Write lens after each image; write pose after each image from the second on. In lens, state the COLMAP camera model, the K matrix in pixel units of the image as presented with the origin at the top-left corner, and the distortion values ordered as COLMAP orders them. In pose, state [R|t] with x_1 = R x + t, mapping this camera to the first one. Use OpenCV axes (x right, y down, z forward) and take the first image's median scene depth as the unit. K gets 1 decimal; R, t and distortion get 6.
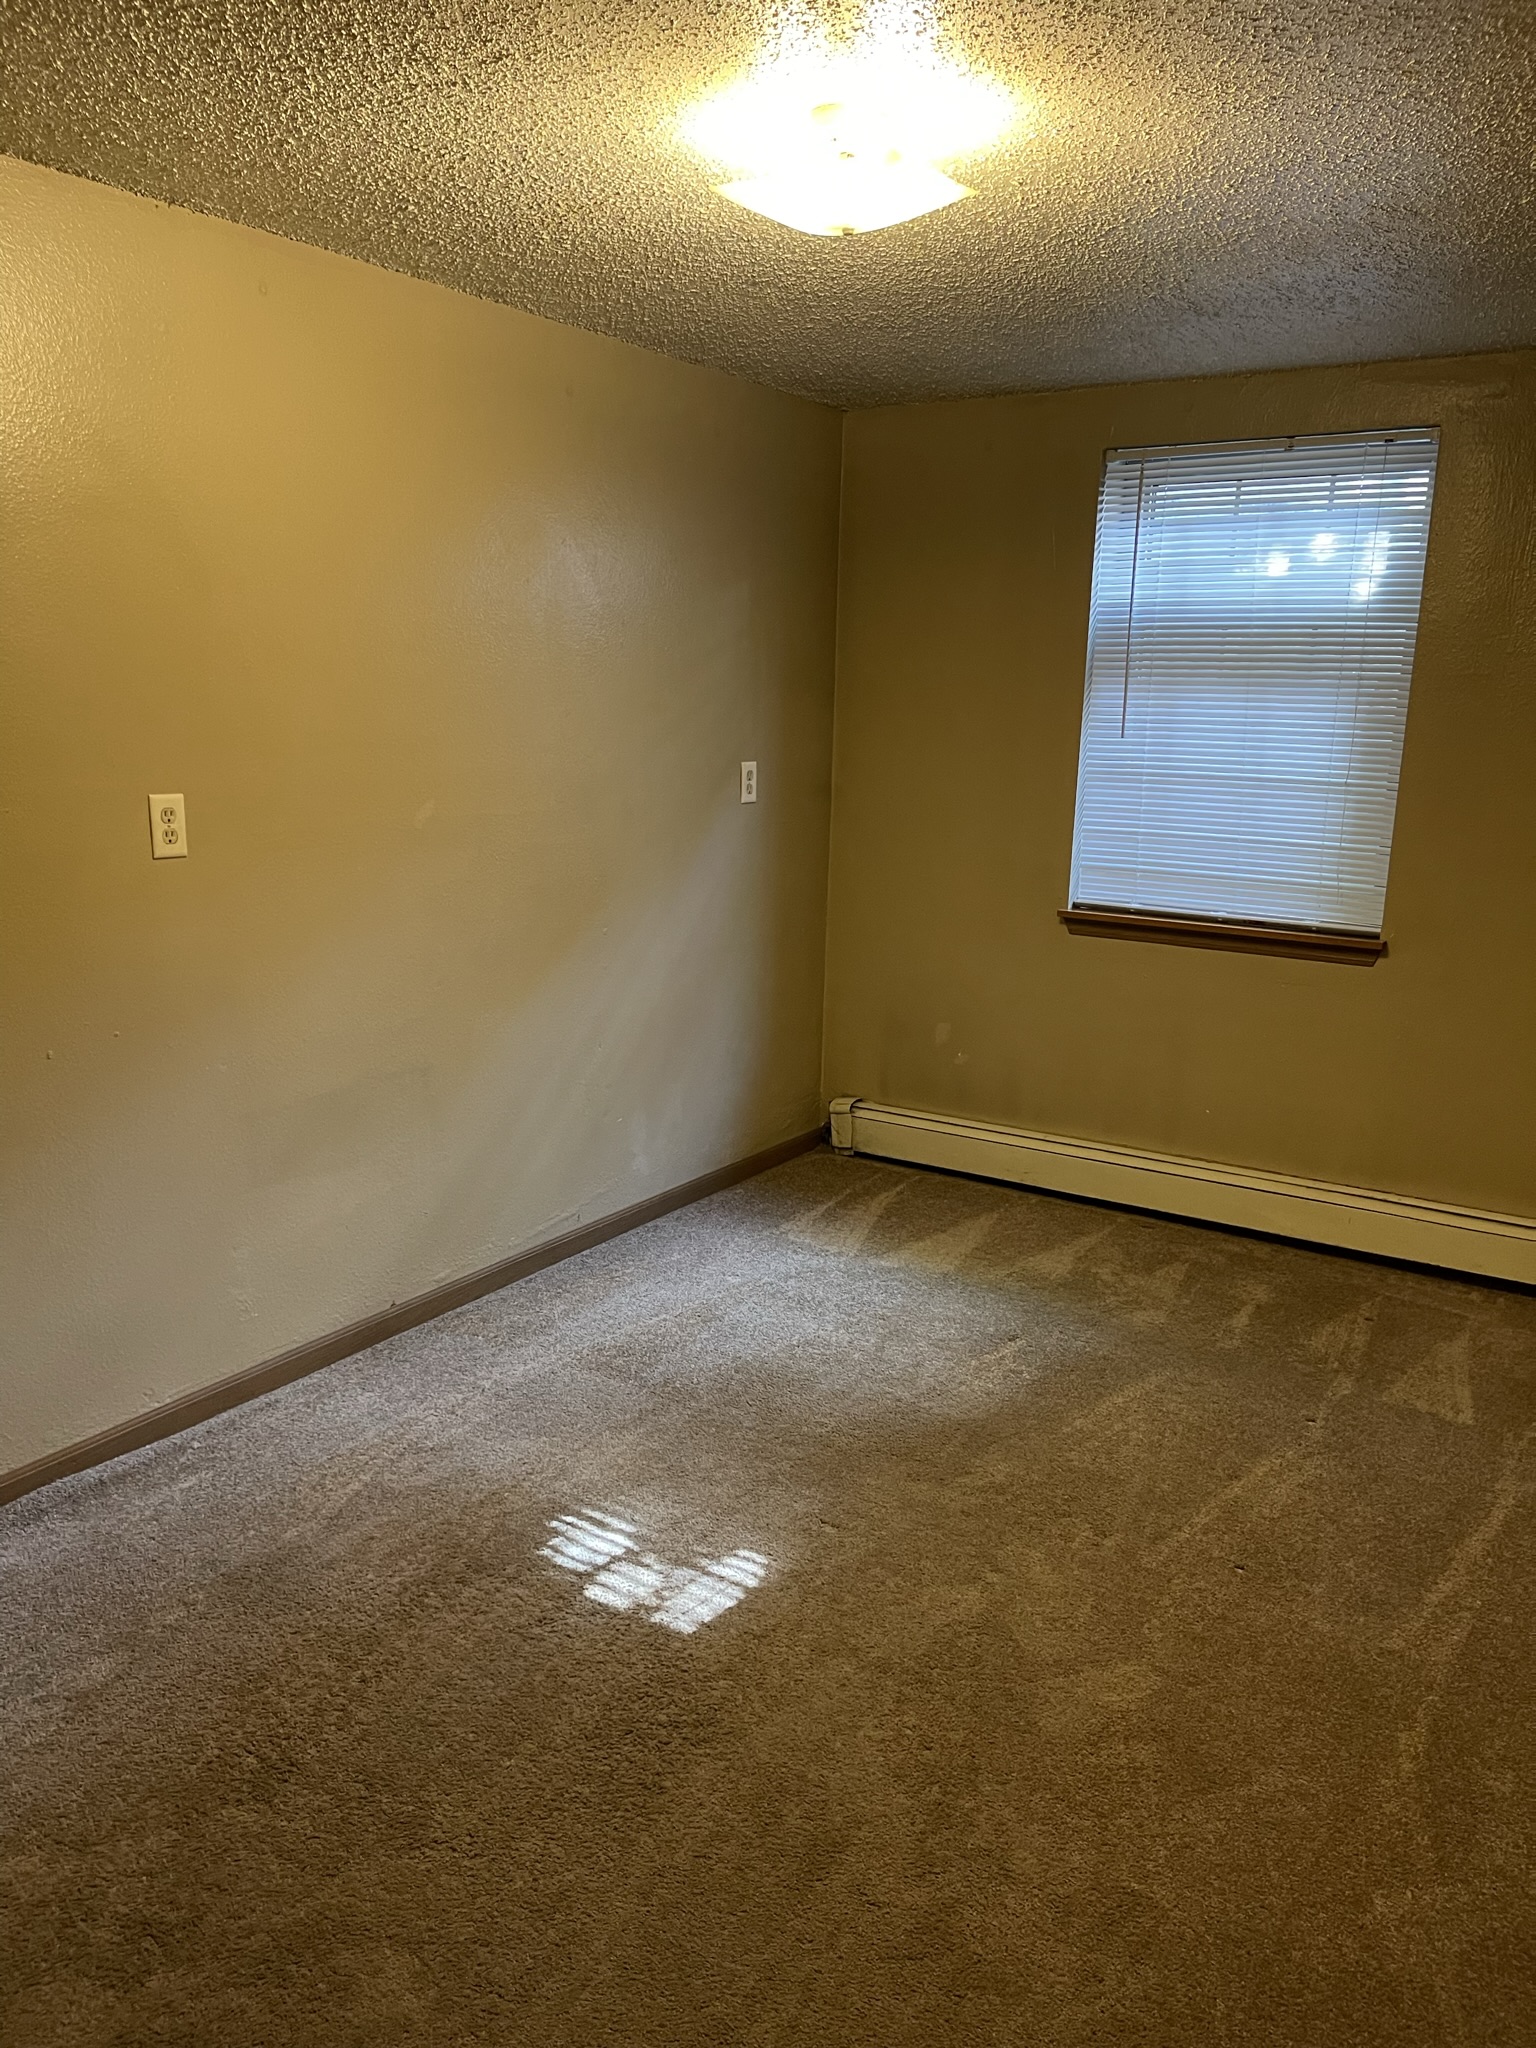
lens RADIAL K [[1545.9, 0, 777.7], [0, 1545.9, 1036.4], [0, 0, 1]] dist [0.043550, -0.009125]
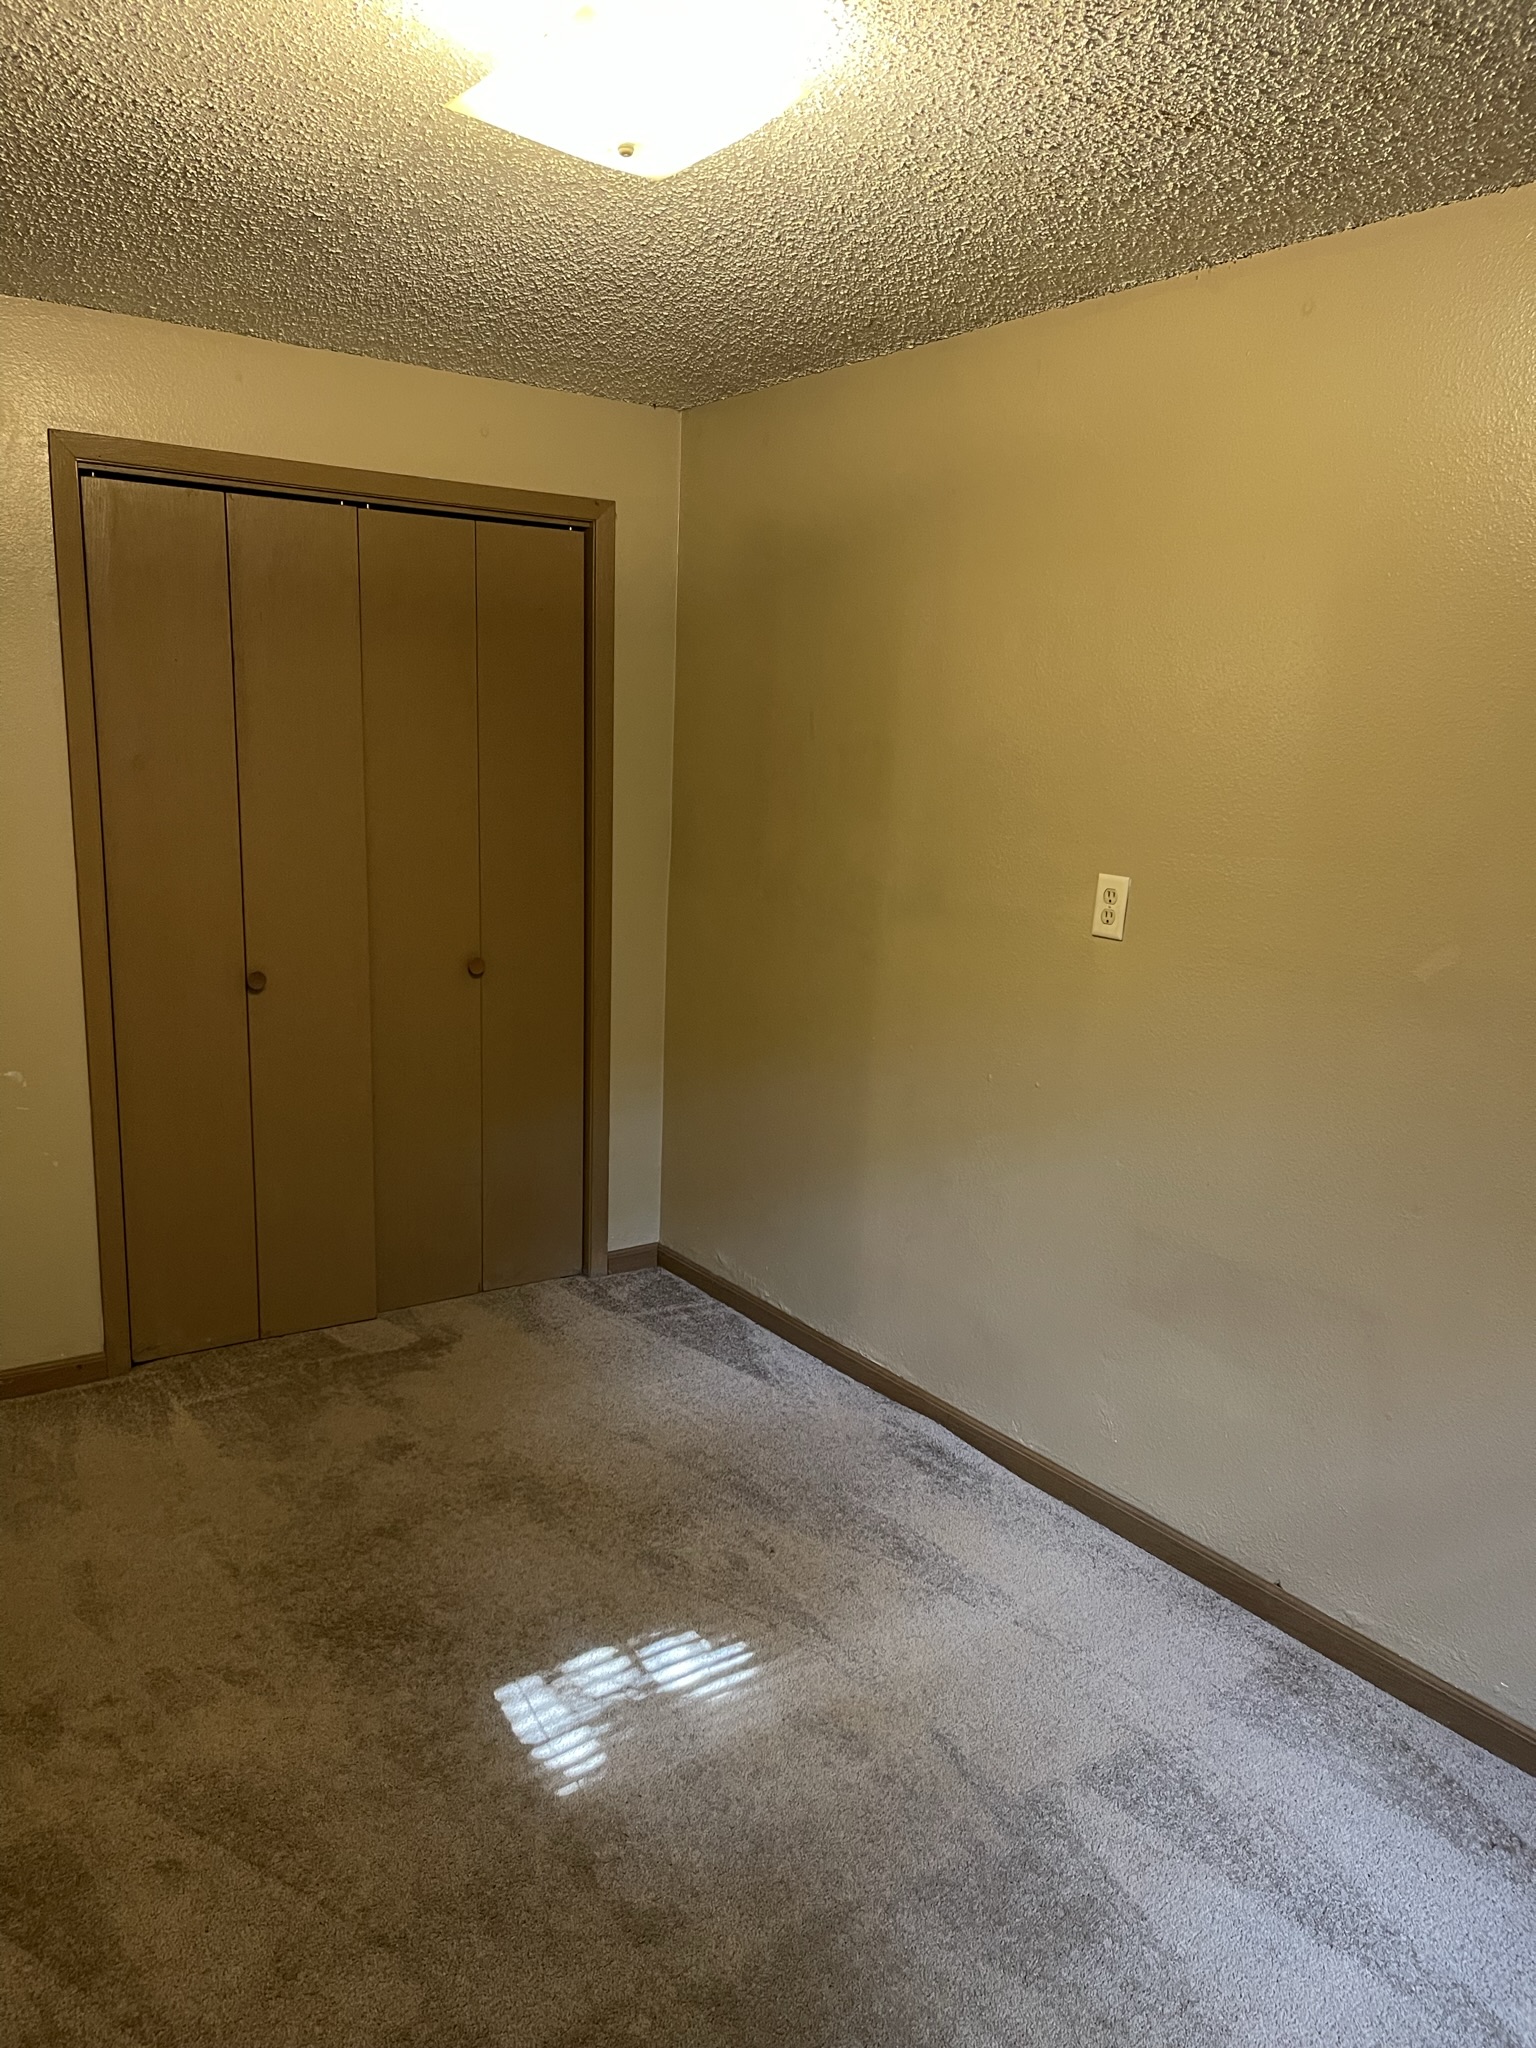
lens RADIAL K [[1545.9, 0, 773.9], [0, 1545.9, 1026.0], [0, 0, 1]] dist [0.043550, -0.009125]
pose [[-0.364257, 0.134604, -0.921520, 0.623024], [-0.251869, 0.938387, 0.236626, -0.245464], [0.896593, 0.318295, -0.307912, 1.139855]]
